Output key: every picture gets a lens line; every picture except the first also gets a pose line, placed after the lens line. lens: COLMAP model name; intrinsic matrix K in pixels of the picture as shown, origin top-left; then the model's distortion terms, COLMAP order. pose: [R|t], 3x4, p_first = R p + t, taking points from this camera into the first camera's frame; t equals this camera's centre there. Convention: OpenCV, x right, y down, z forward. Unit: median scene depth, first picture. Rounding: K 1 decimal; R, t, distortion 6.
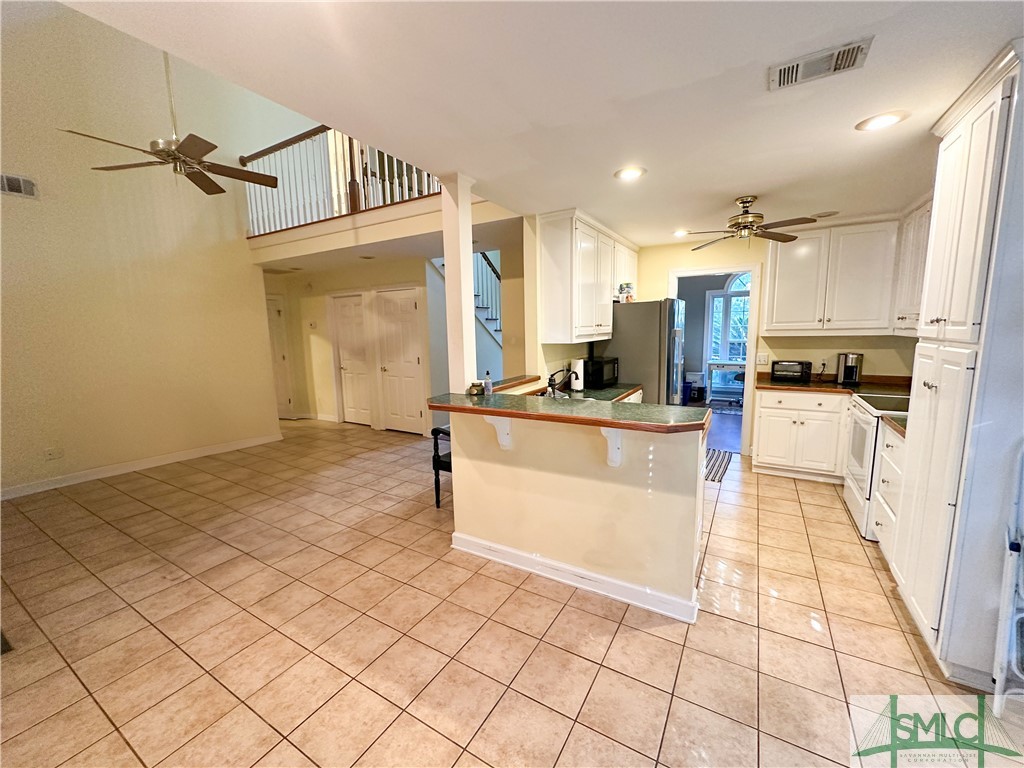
lens RADIAL K [[410.2, 0, 512.0], [0, 410.2, 384.0], [0, 0, 1]] dist [0.000668, 0.000070]
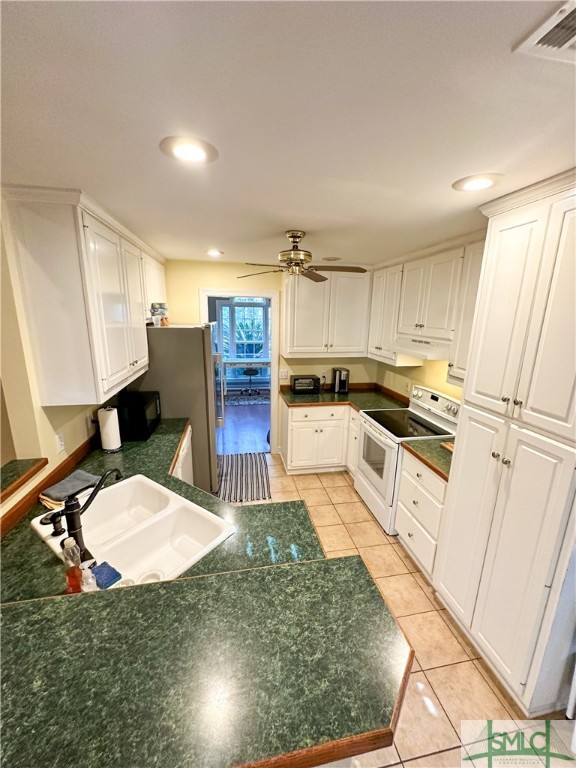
lens RADIAL K [[307.7, 0, 288.0], [0, 307.7, 384.0], [0, 0, 1]] dist [0.000668, 0.000070]
pose [[0.750617, -0.117785, 0.650154, 0.046572], [0.057956, 0.991927, 0.112791, -0.146270], [-0.658191, -0.046983, 0.751384, 0.360042]]
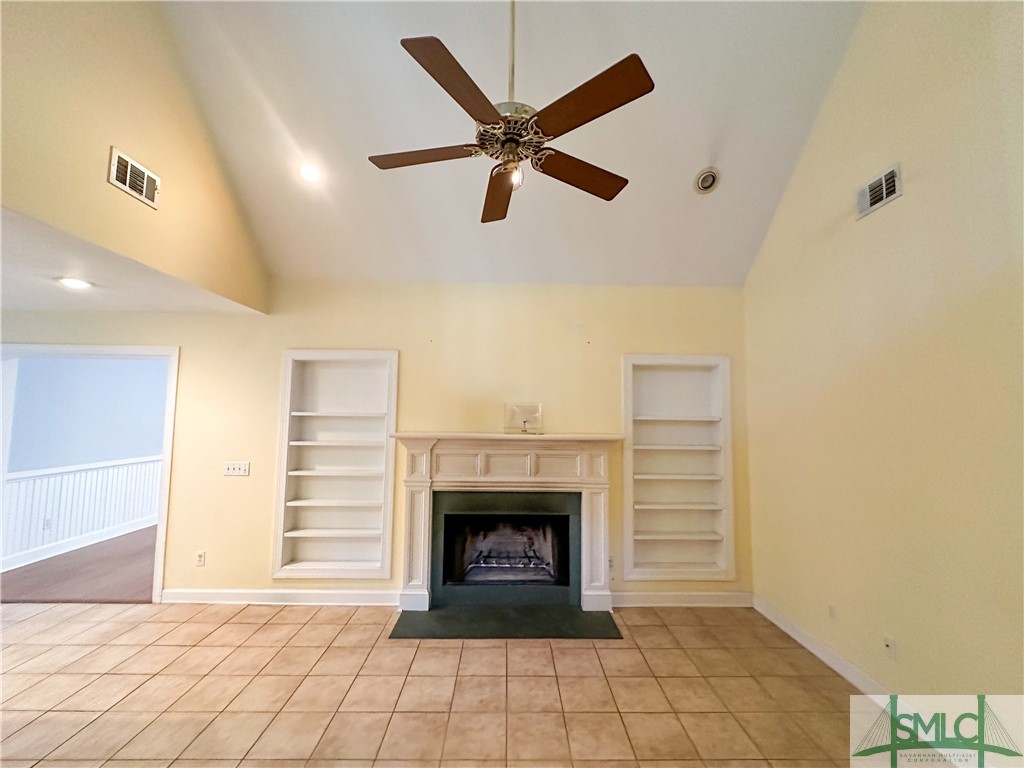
lens RADIAL K [[410.2, 0, 512.0], [0, 410.2, 384.0], [0, 0, 1]] dist [0.000668, 0.000070]
pose [[-0.853940, -0.028375, -0.519598, -0.395921], [-0.064507, 0.996583, 0.051592, -0.174781], [0.516358, 0.077574, -0.852852, 1.177982]]
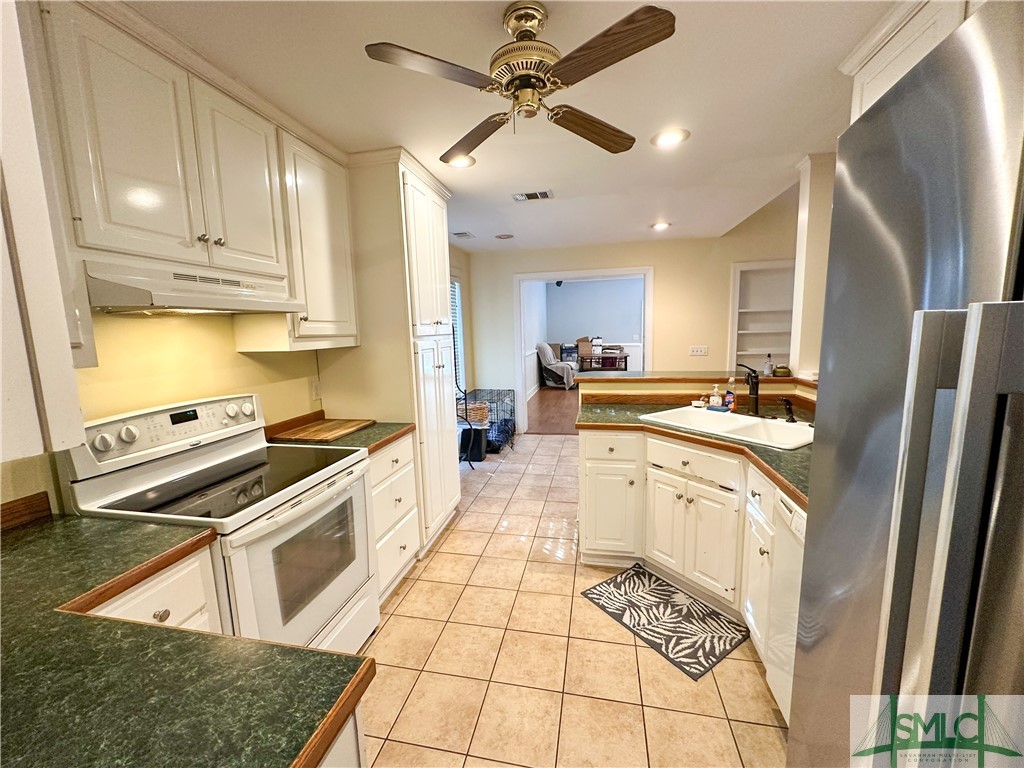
lens RADIAL K [[410.2, 0, 512.0], [0, 410.2, 384.0], [0, 0, 1]] dist [0.000668, 0.000070]
pose [[-0.946814, 0.087447, -0.309670, 0.576971], [0.000827, 0.963023, 0.269418, -0.154779], [0.321779, 0.254833, -0.911876, 1.139427]]
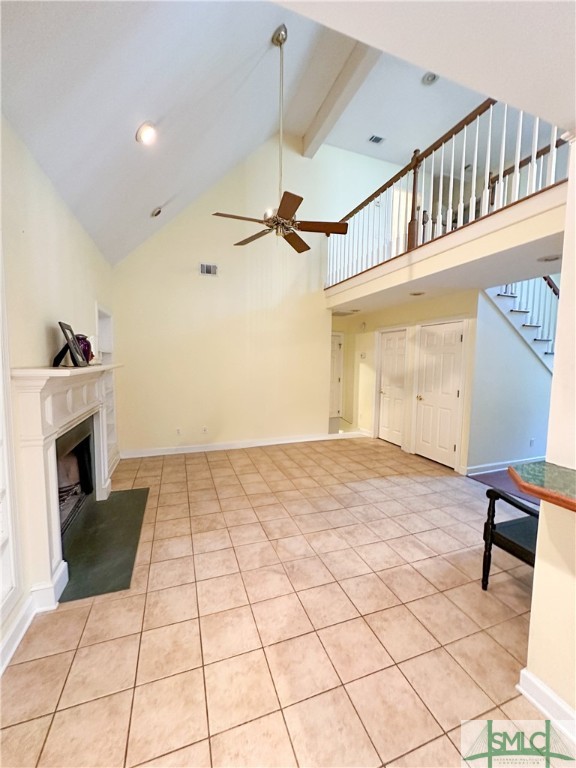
lens RADIAL K [[307.7, 0, 288.0], [0, 307.7, 384.0], [0, 0, 1]] dist [0.000668, 0.000070]
pose [[0.773382, 0.080474, -0.628811, -0.113868], [-0.114605, 0.993315, -0.013832, -0.031974], [0.623495, 0.082763, 0.777435, 0.238087]]
